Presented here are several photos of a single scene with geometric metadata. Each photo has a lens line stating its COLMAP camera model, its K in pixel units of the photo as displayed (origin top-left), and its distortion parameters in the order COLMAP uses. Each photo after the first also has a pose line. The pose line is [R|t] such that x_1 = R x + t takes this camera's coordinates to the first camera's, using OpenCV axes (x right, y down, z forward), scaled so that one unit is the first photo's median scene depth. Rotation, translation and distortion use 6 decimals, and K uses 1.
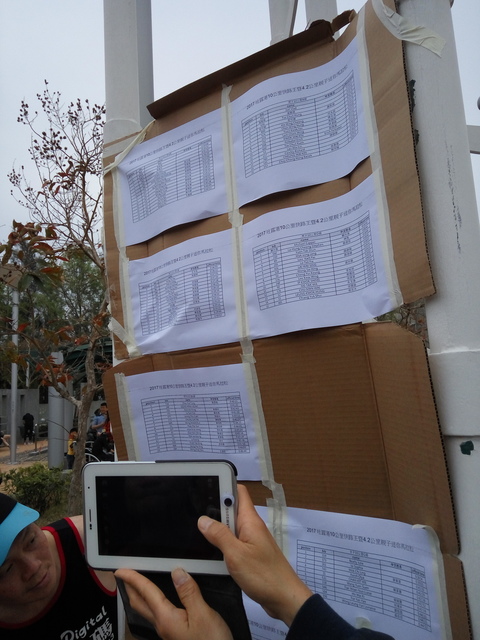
lens RADIAL K [[490.0, 0, 241.3], [0, 490.0, 319.0], [0, 0, 1]] dist [0.047387, -0.063311]
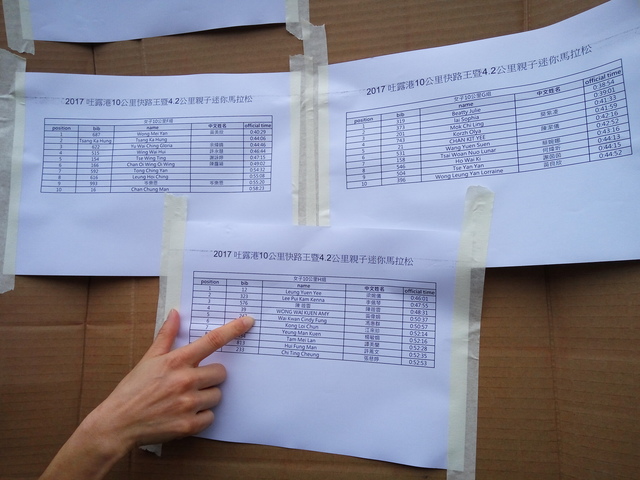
lens RADIAL K [[490.0, 0, 320.9], [0, 490.0, 241.3], [0, 0, 1]] dist [0.047387, -0.063311]
pose [[0.905941, 0.067324, 0.418016, -0.148929], [-0.099854, 0.993402, 0.056412, 0.564626], [-0.411460, -0.092847, 0.906686, 0.459831]]
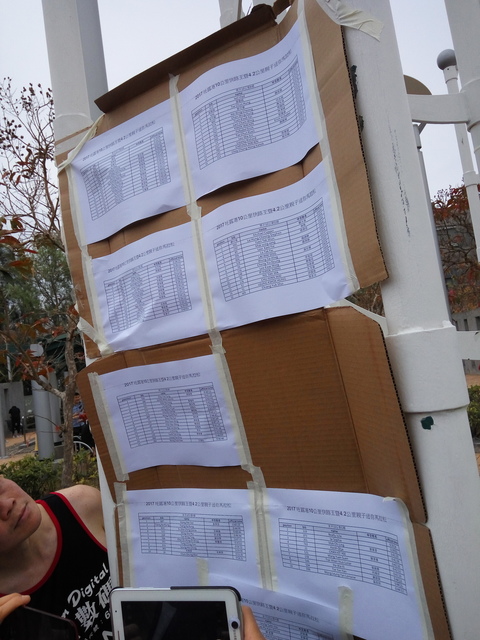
lens RADIAL K [[490.0, 0, 239.8], [0, 490.0, 319.1], [0, 0, 1]] dist [0.047387, -0.063311]
pose [[0.995977, -0.082035, 0.036053, 0.028186], [0.080089, 0.995405, 0.052478, -0.031750], [-0.040192, -0.049379, 0.997971, -0.013080]]
